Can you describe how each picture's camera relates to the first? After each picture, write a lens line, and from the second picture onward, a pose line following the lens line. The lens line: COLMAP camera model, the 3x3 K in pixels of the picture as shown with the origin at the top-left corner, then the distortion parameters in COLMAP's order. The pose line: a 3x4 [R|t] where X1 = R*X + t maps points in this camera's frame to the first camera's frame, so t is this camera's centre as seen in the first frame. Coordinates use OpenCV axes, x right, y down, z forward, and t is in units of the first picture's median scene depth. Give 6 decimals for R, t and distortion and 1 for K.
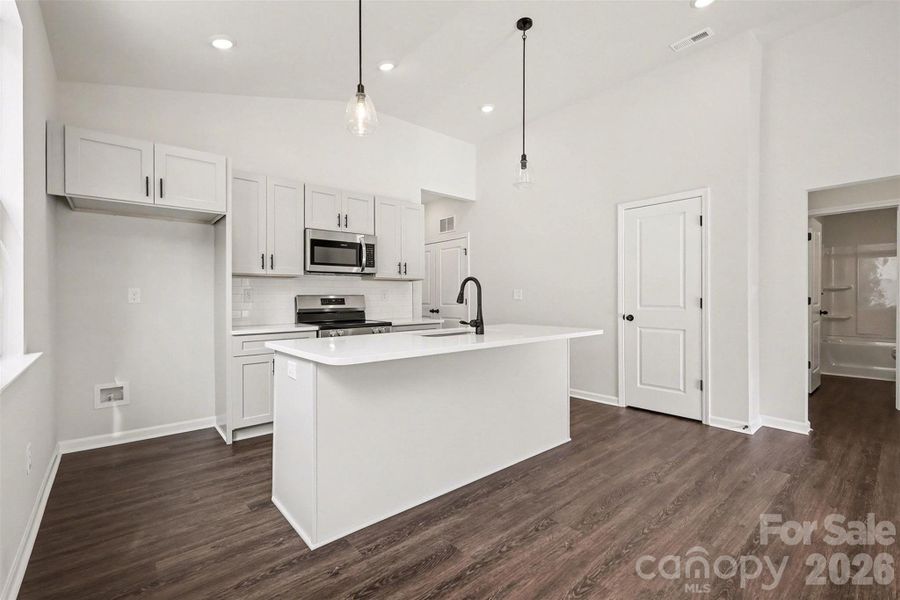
lens RADIAL K [[397.6, 0, 452.7], [0, 397.6, 301.8], [0, 0, 1]] dist [0.008746, -0.000083]
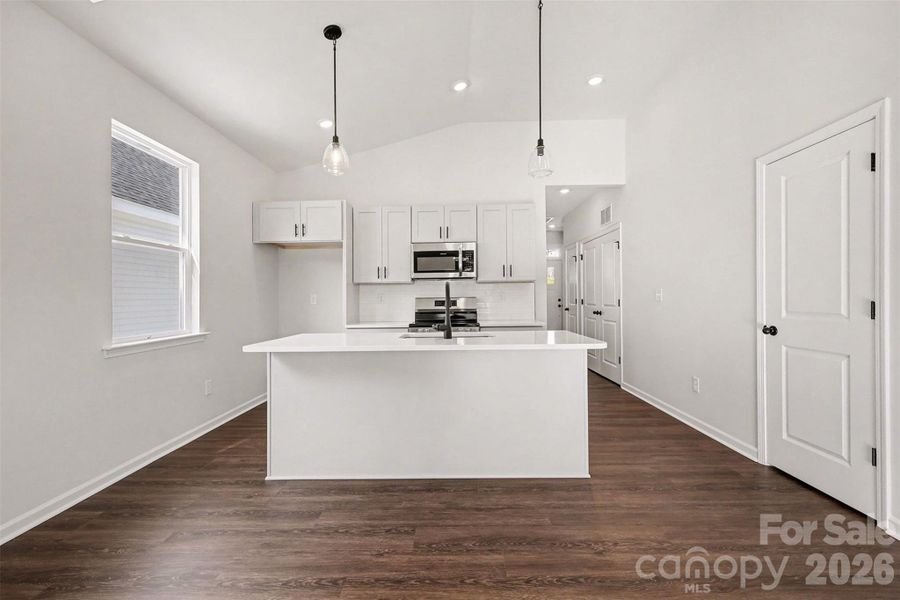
lens RADIAL K [[397.6, 0, 452.7], [0, 397.6, 301.8], [0, 0, 1]] dist [0.008746, -0.000083]
pose [[0.748144, 0.001371, -0.663535, 0.542177], [0.003572, 0.999975, 0.006094, -0.013412], [0.663526, -0.006929, 0.748121, 0.183510]]
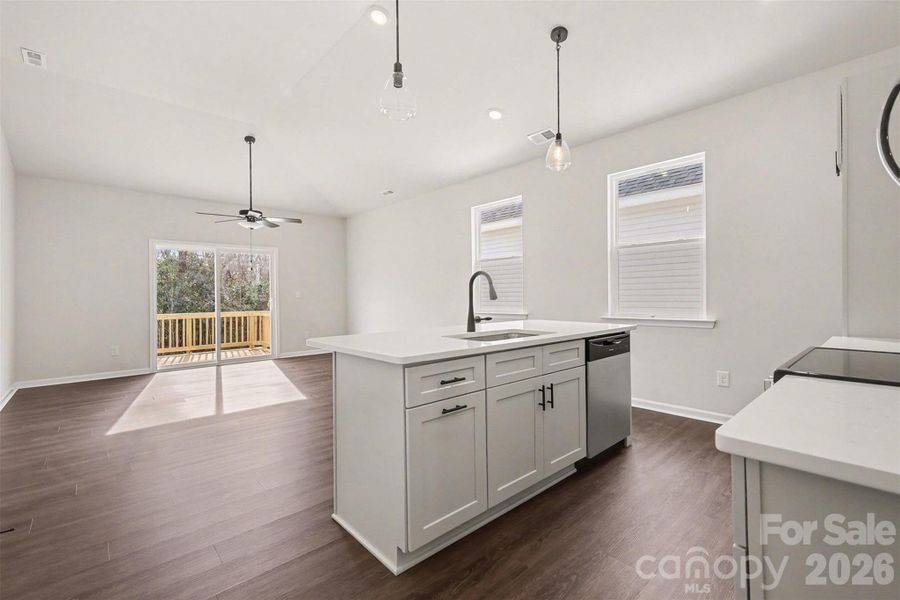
lens RADIAL K [[397.6, 0, 452.7], [0, 397.6, 301.8], [0, 0, 1]] dist [0.008746, -0.000083]
pose [[-0.999501, 0.016514, -0.026943, 0.101494], [0.015869, 0.999587, 0.023970, -0.010653], [0.027328, 0.023530, -0.999350, 1.429584]]
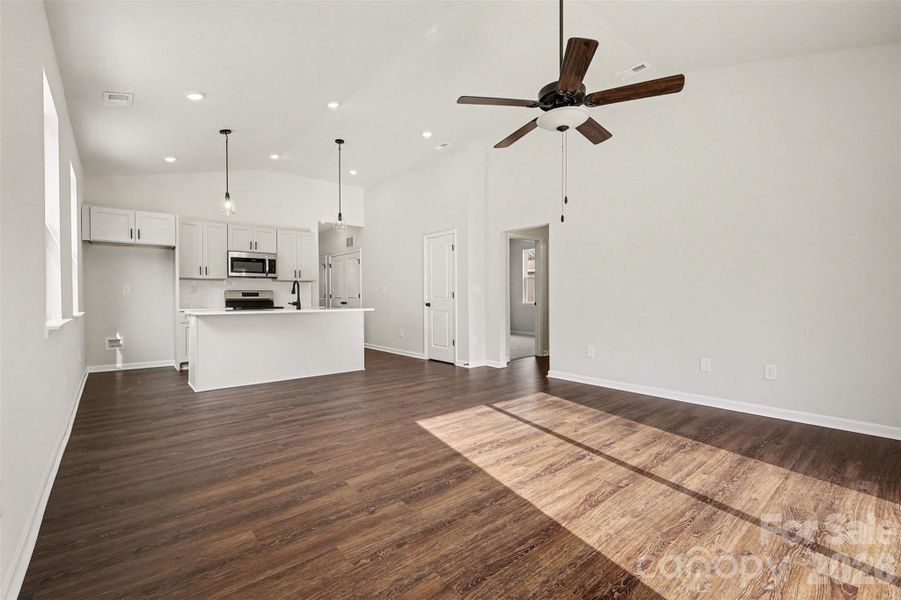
lens RADIAL K [[398.1, 0, 453.2], [0, 398.1, 301.8], [0, 0, 1]] dist [0.008746, -0.000083]
pose [[0.999941, 0.002395, -0.010559, 0.625606], [-0.002365, 0.999993, 0.002875, 0.026207], [0.010566, -0.002850, 0.999940, -0.710754]]
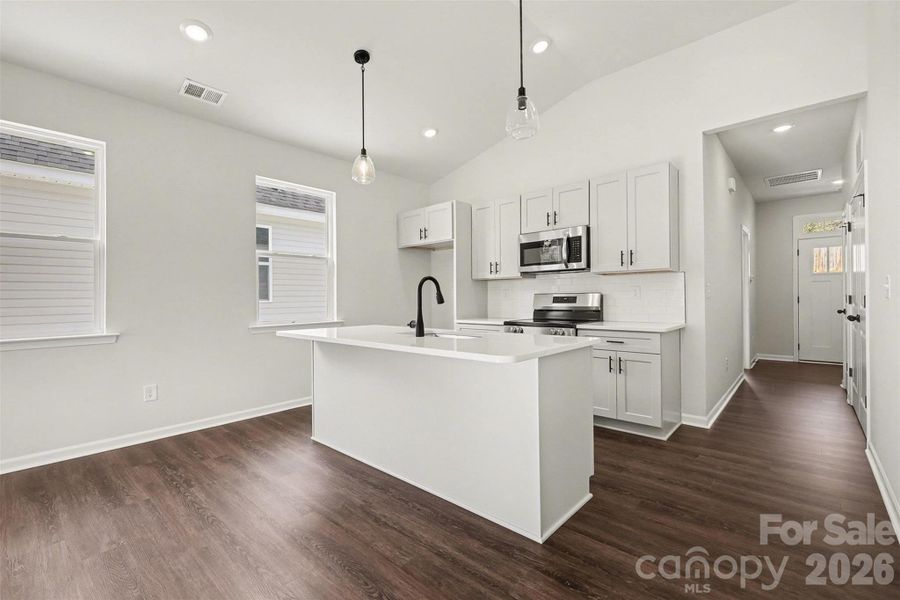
lens RADIAL K [[397.6, 0, 452.7], [0, 397.6, 301.8], [0, 0, 1]] dist [0.008746, -0.000083]
pose [[0.119233, 0.010218, -0.992814, 0.741566], [0.002746, 0.999940, 0.010621, -0.008512], [0.992863, -0.003993, 0.119198, 0.700137]]
